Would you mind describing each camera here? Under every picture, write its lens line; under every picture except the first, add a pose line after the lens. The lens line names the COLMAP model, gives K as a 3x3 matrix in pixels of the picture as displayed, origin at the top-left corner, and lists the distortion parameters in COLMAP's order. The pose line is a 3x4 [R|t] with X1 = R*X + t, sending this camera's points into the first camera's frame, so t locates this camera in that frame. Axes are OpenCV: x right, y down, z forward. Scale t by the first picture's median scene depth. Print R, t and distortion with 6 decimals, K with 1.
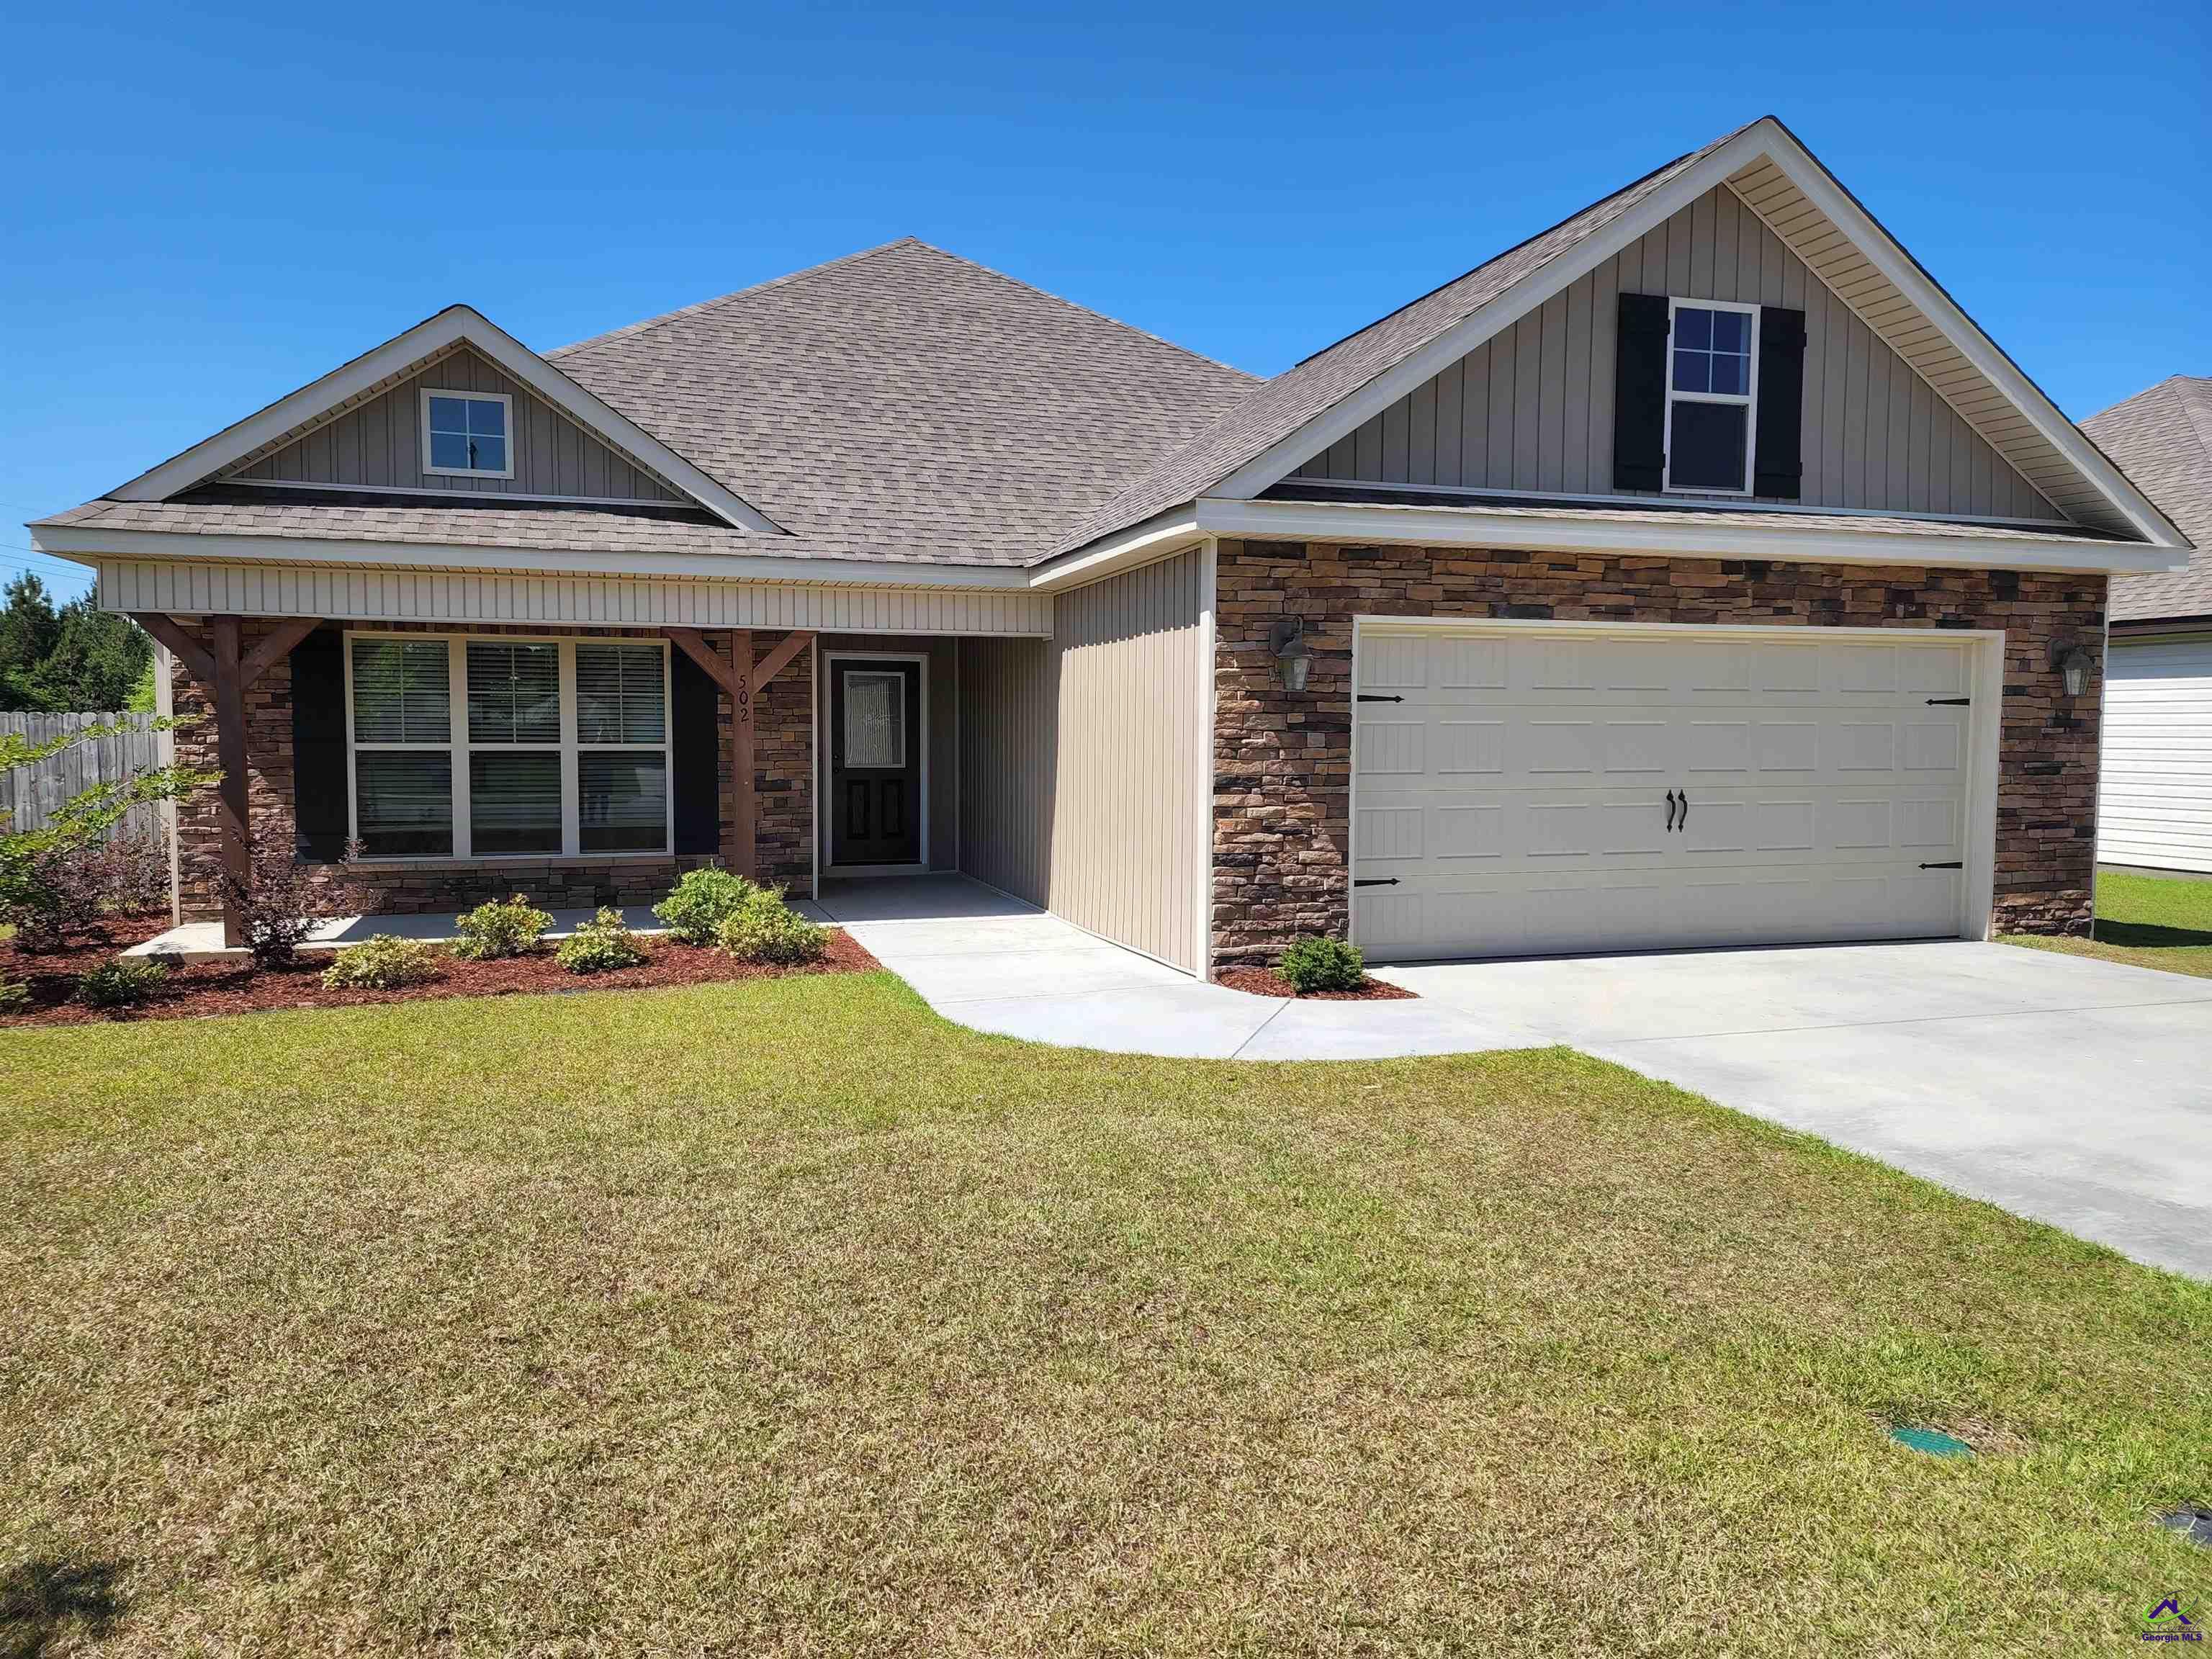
lens RADIAL K [[1521.7, 0, 1088.4], [0, 1521.7, 827.3], [0, 0, 1]] dist [0.096708, -0.086052]
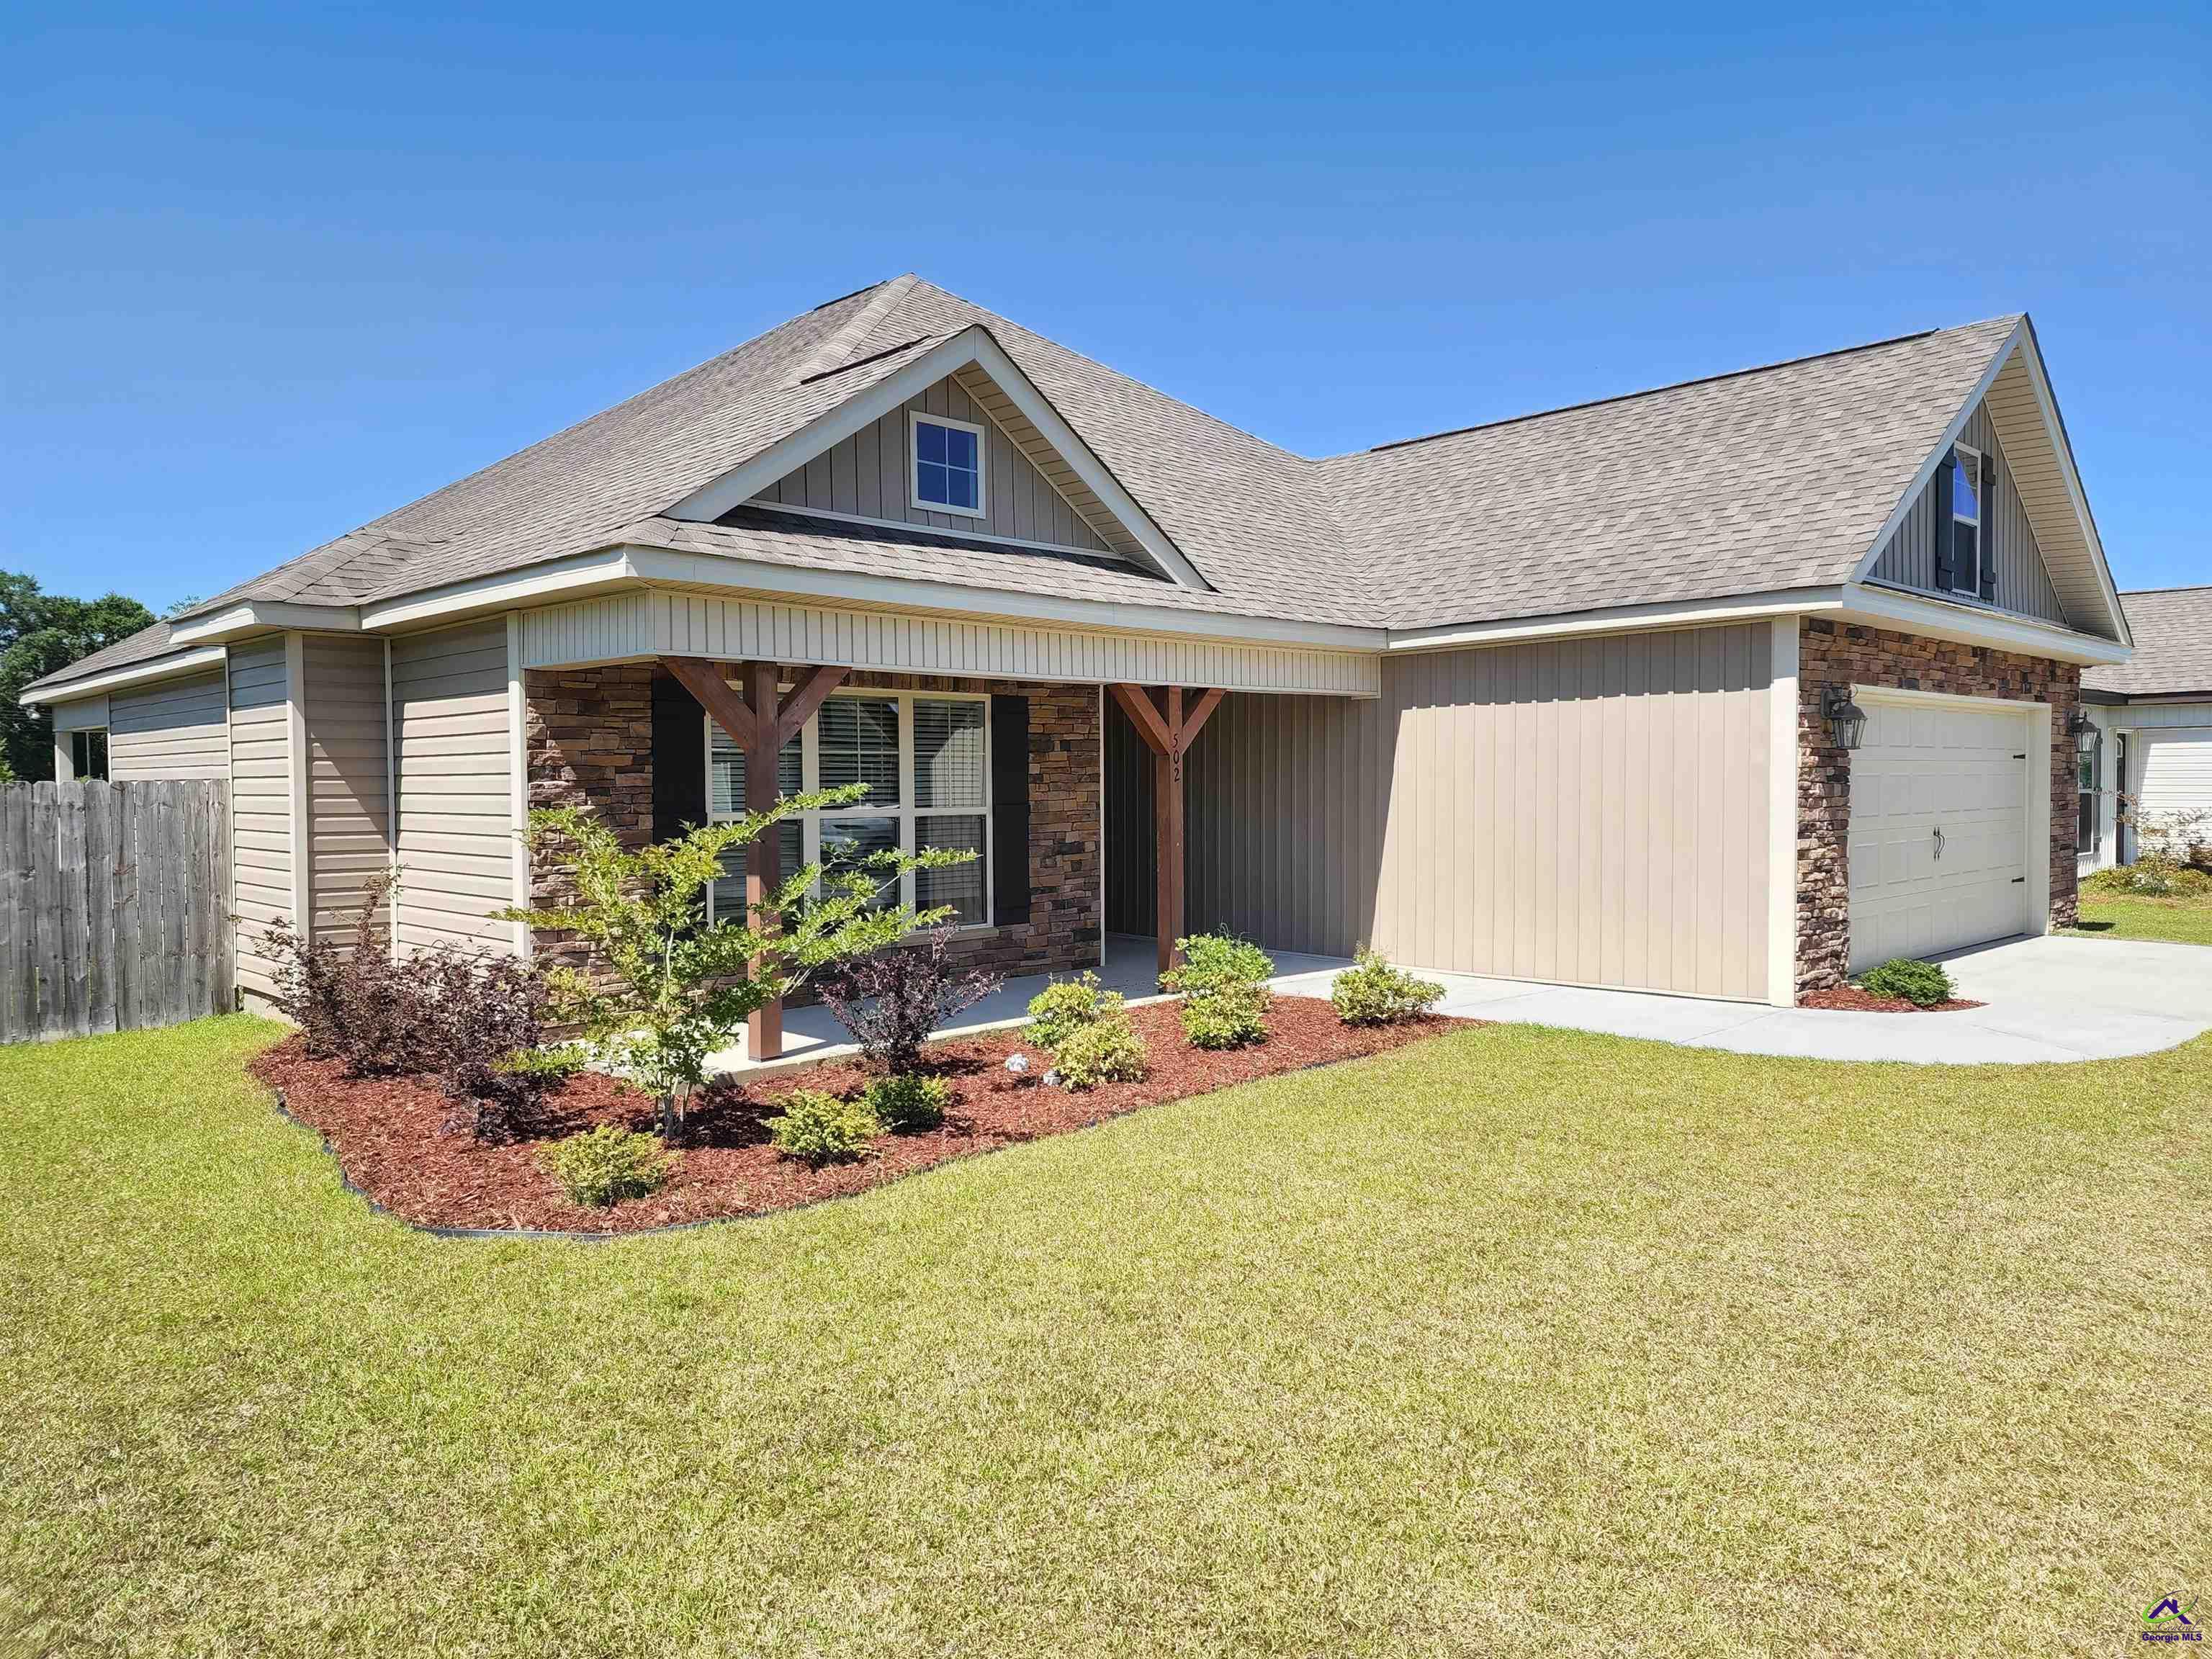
lens RADIAL K [[1521.7, 0, 1088.4], [0, 1521.7, 827.3], [0, 0, 1]] dist [0.096708, -0.086052]
pose [[0.887395, -0.024520, 0.460358, -0.813912], [0.041015, 0.998824, -0.025860, -0.019811], [-0.459183, 0.041830, 0.887356, 0.198432]]
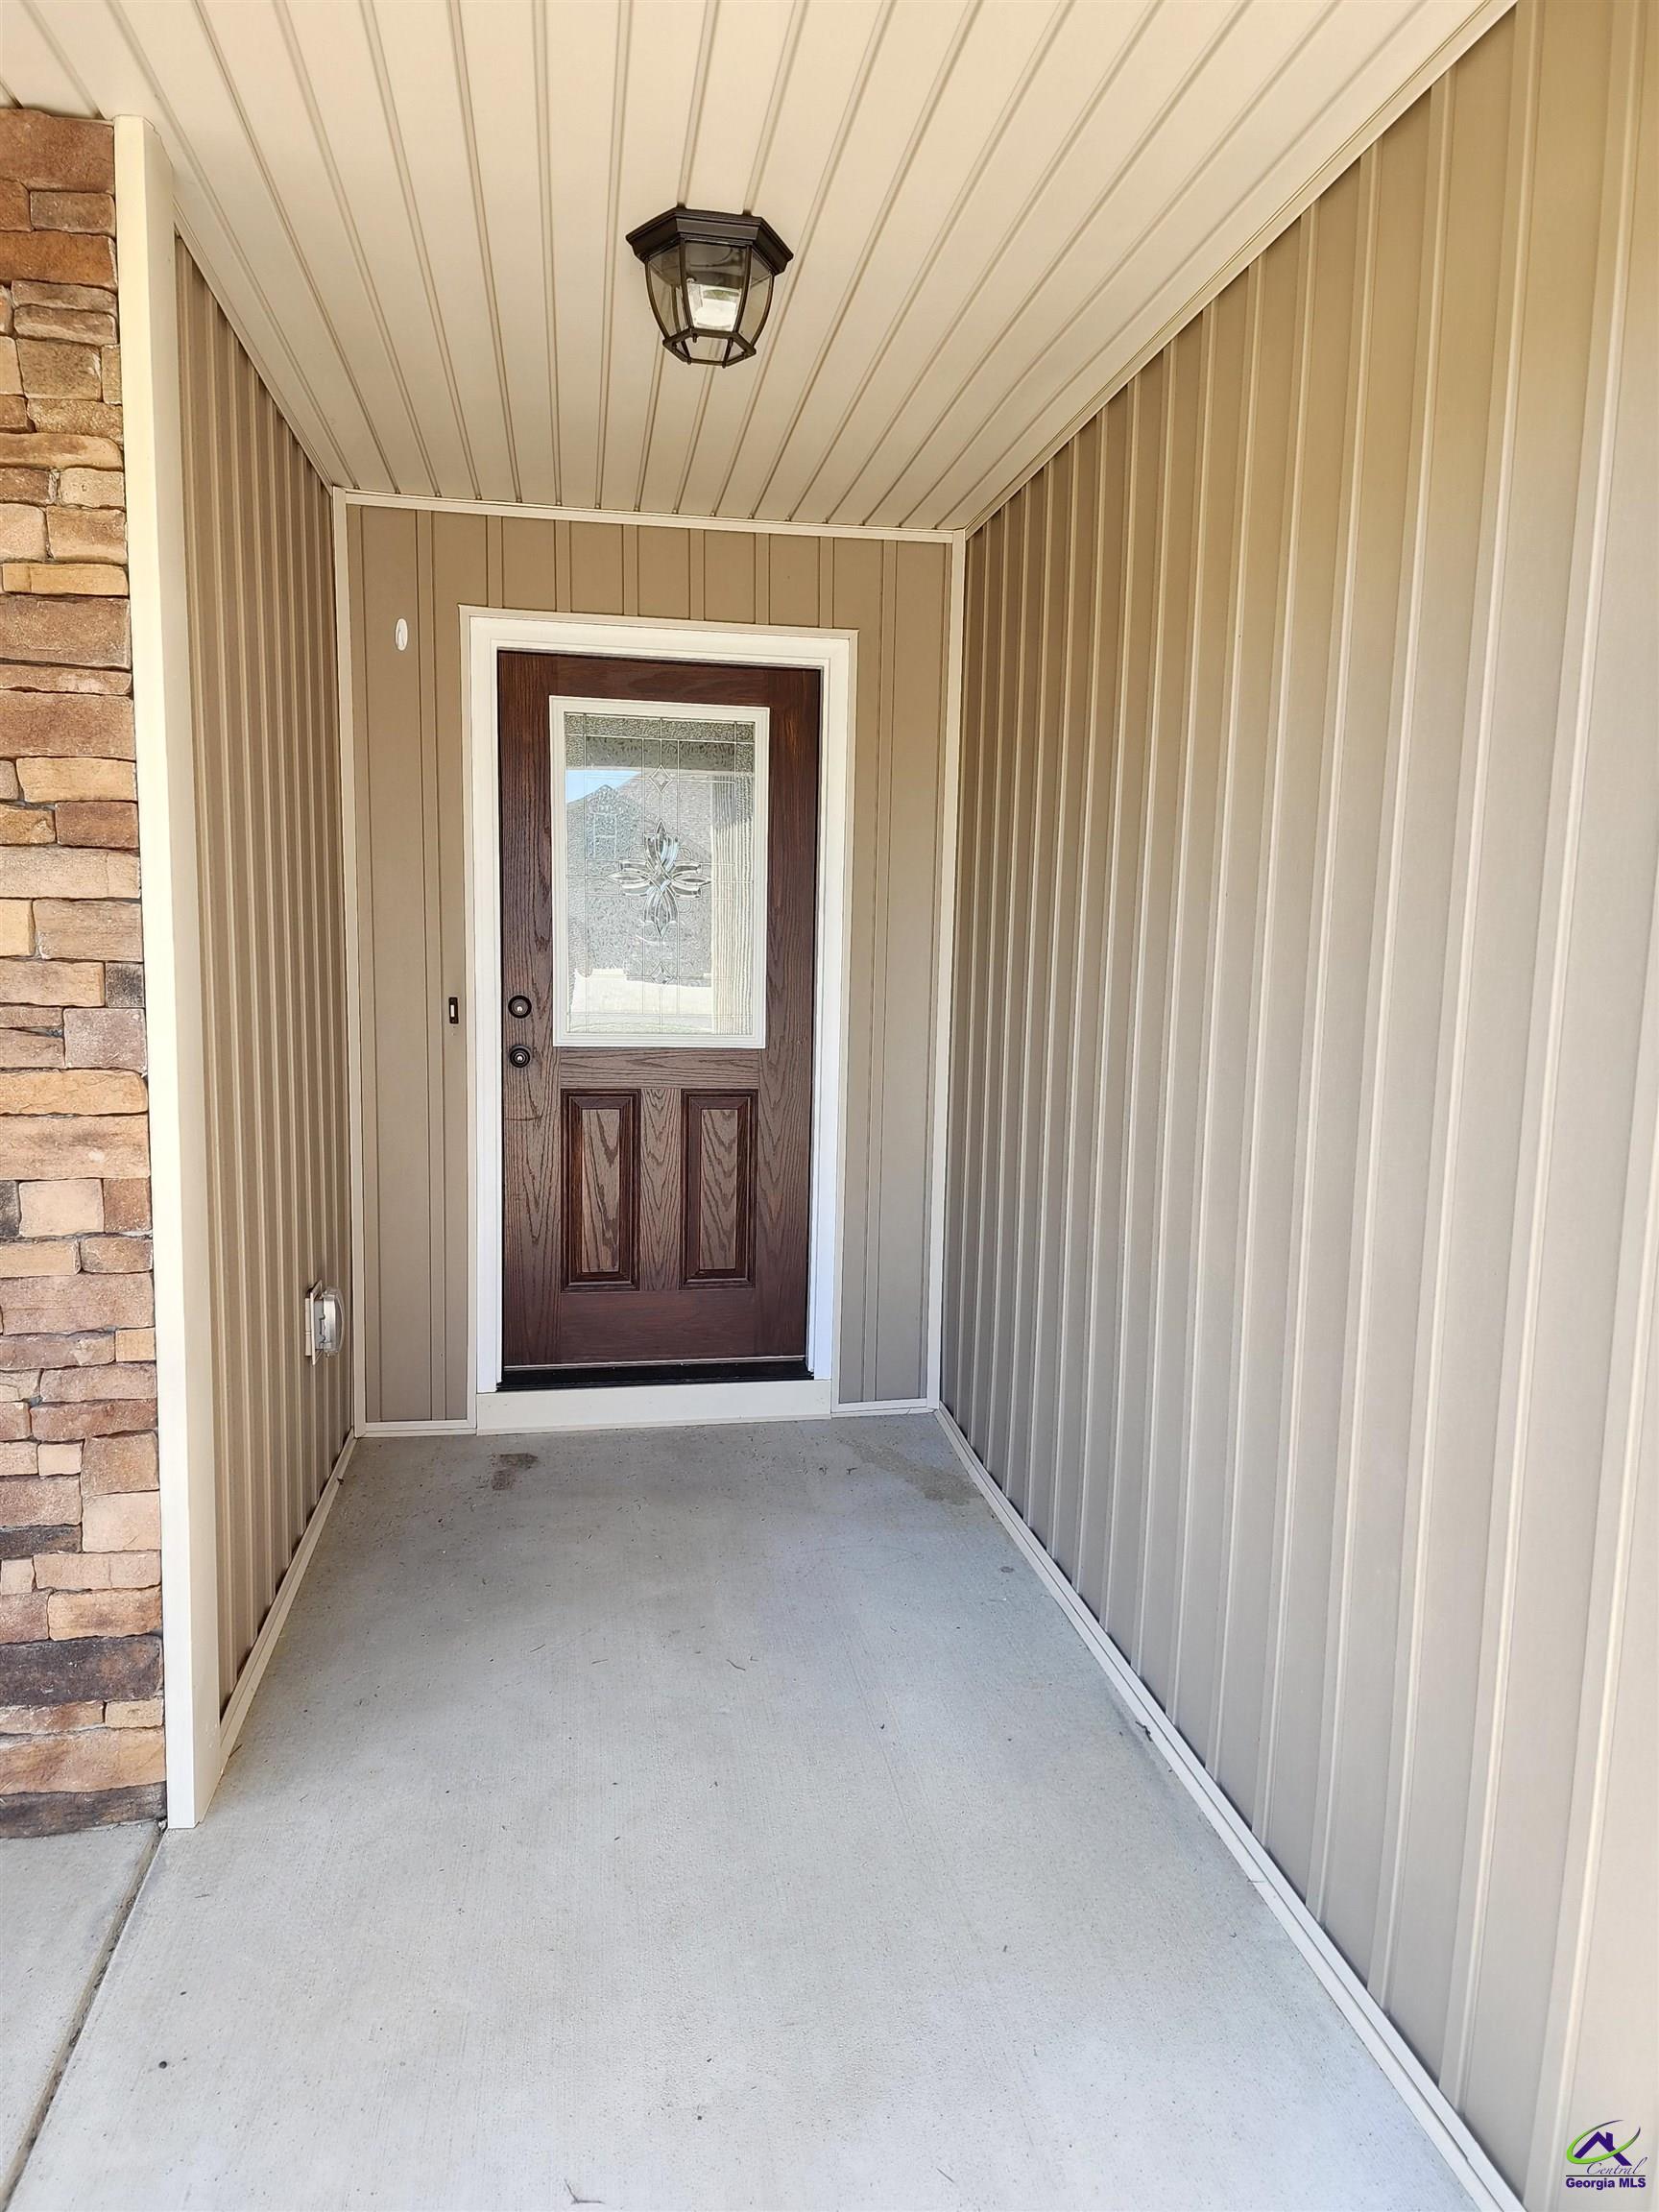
lens RADIAL K [[1521.7, 0, 829.5], [0, 1521.7, 1106.0], [0, 0, 1]] dist [0.096708, -0.086052]
pose [[0.990460, 0.032916, -0.133814, -0.105702], [-0.026248, 0.998339, 0.051295, -0.066436], [0.135280, -0.047293, 0.989678, 1.096575]]
